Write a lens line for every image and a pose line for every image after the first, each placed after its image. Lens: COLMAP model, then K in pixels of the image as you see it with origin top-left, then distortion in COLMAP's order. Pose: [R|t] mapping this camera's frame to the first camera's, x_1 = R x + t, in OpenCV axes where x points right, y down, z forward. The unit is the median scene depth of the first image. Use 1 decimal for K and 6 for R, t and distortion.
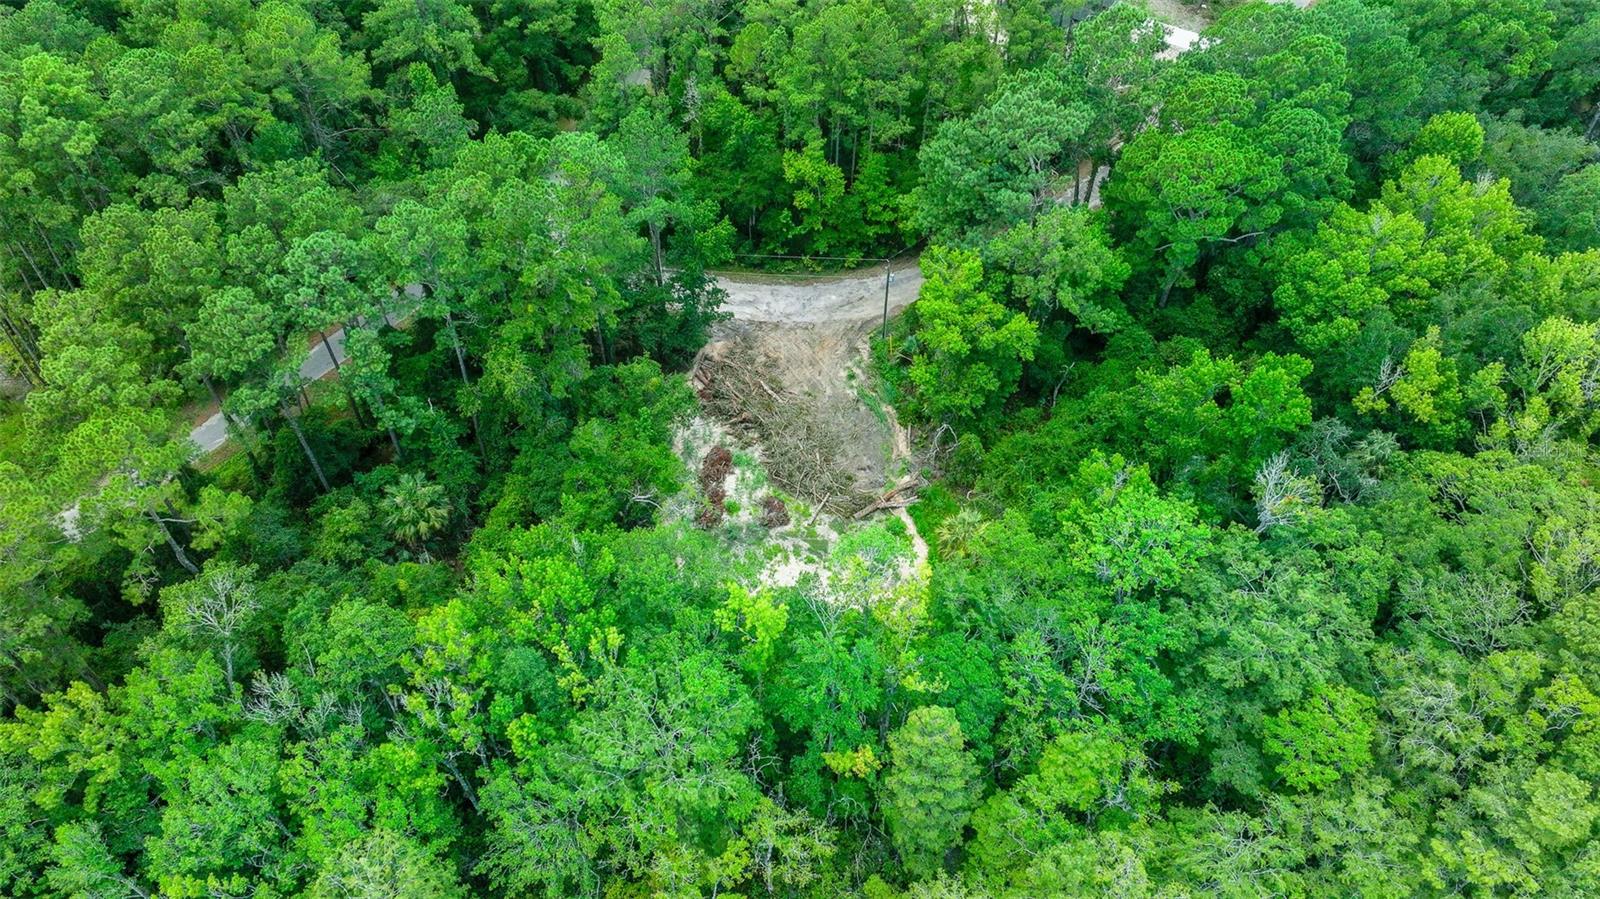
lens RADIAL K [[1126.5, 0, 808.3], [0, 1126.5, 434.8], [0, 0, 1]] dist [0.002911, 0.014751]
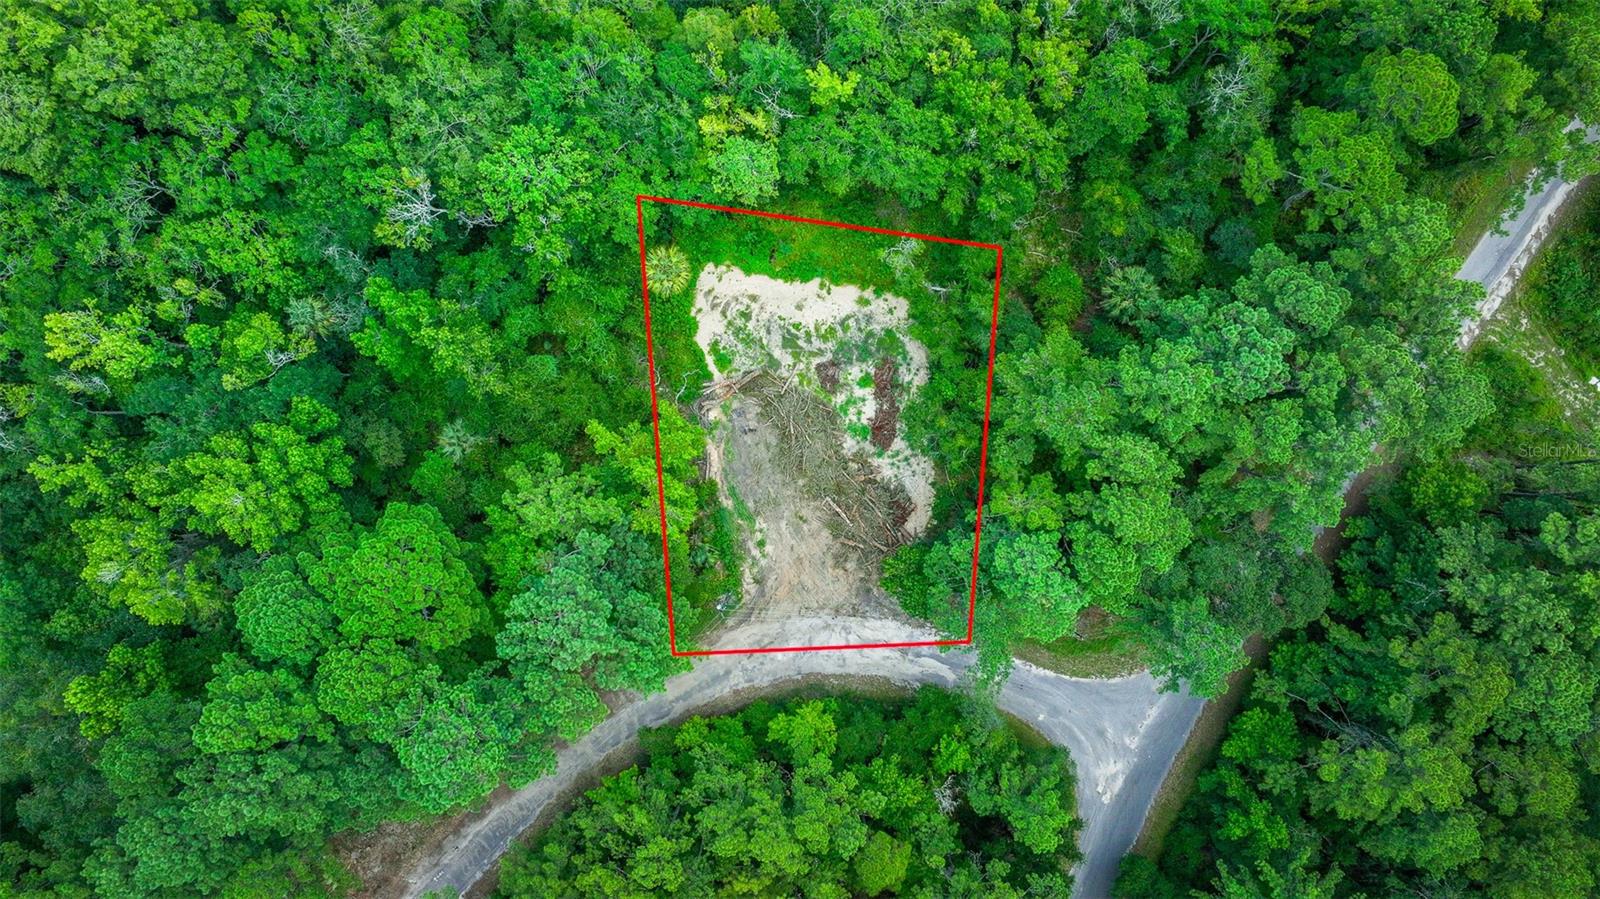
lens RADIAL K [[1126.5, 0, 800.0], [0, 1126.5, 449.1], [0, 0, 1]] dist [0.002911, 0.014751]
pose [[-0.999730, 0.023215, 0.000380, 0.000699], [-0.016897, -0.738670, 0.673856, -0.755855], [0.015924, 0.673668, 0.738863, 0.209755]]
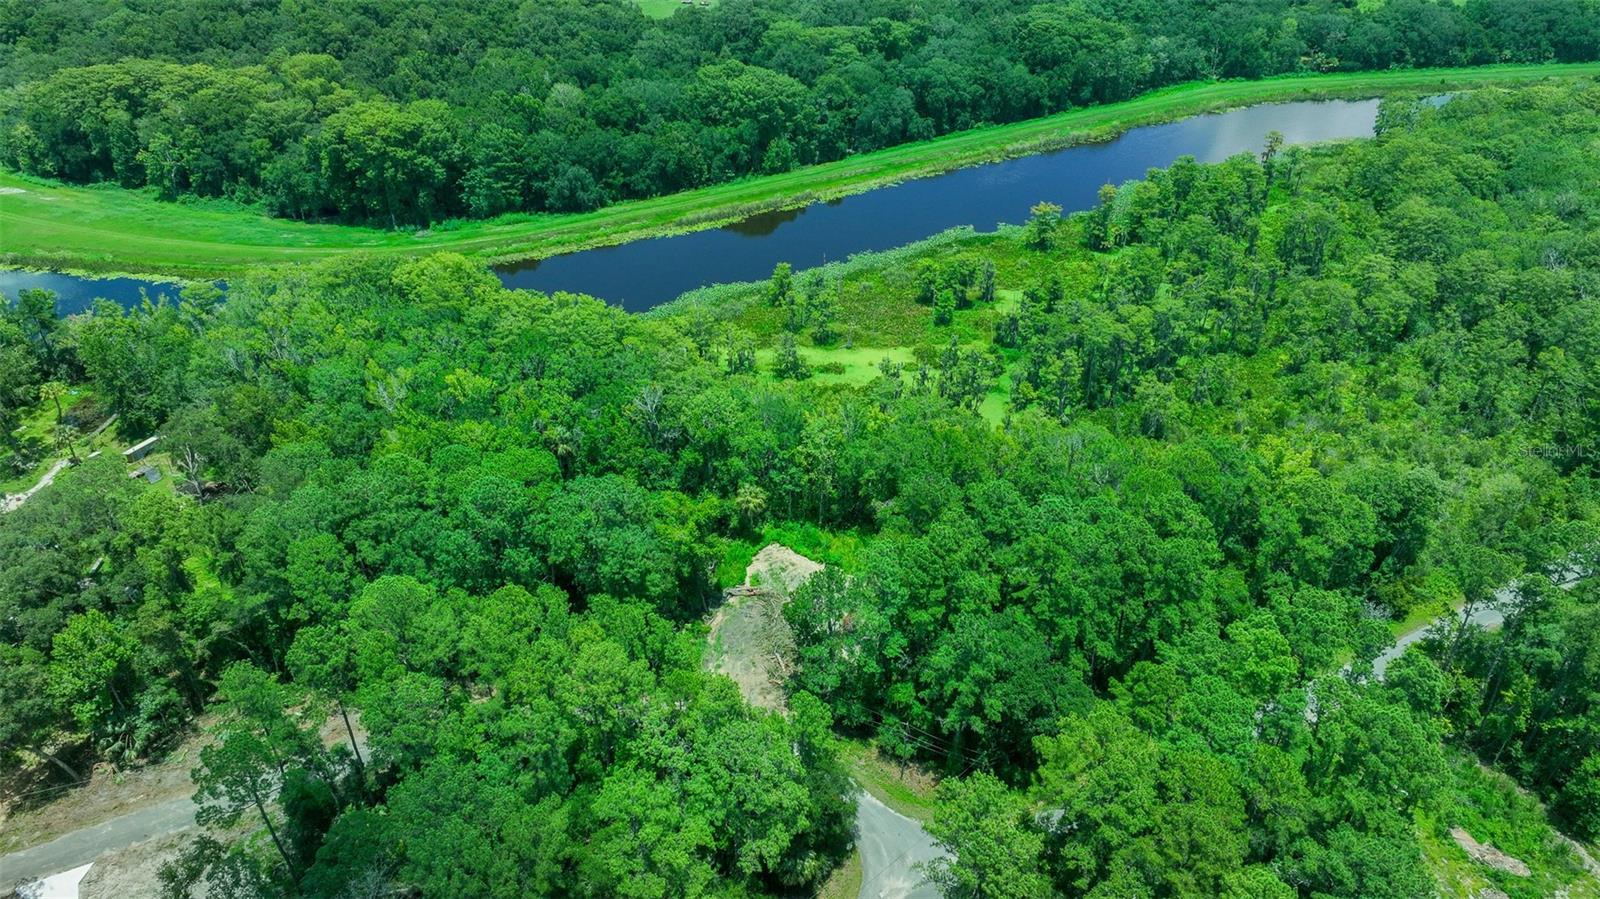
lens RADIAL K [[1126.5, 0, 802.3], [0, 1126.5, 443.5], [0, 0, 1]] dist [0.002911, 0.014751]
pose [[-0.913048, -0.217863, 0.344788, -0.524657], [0.301545, 0.208610, 0.930351, -1.513931], [-0.274615, 0.953424, -0.124775, 0.987518]]
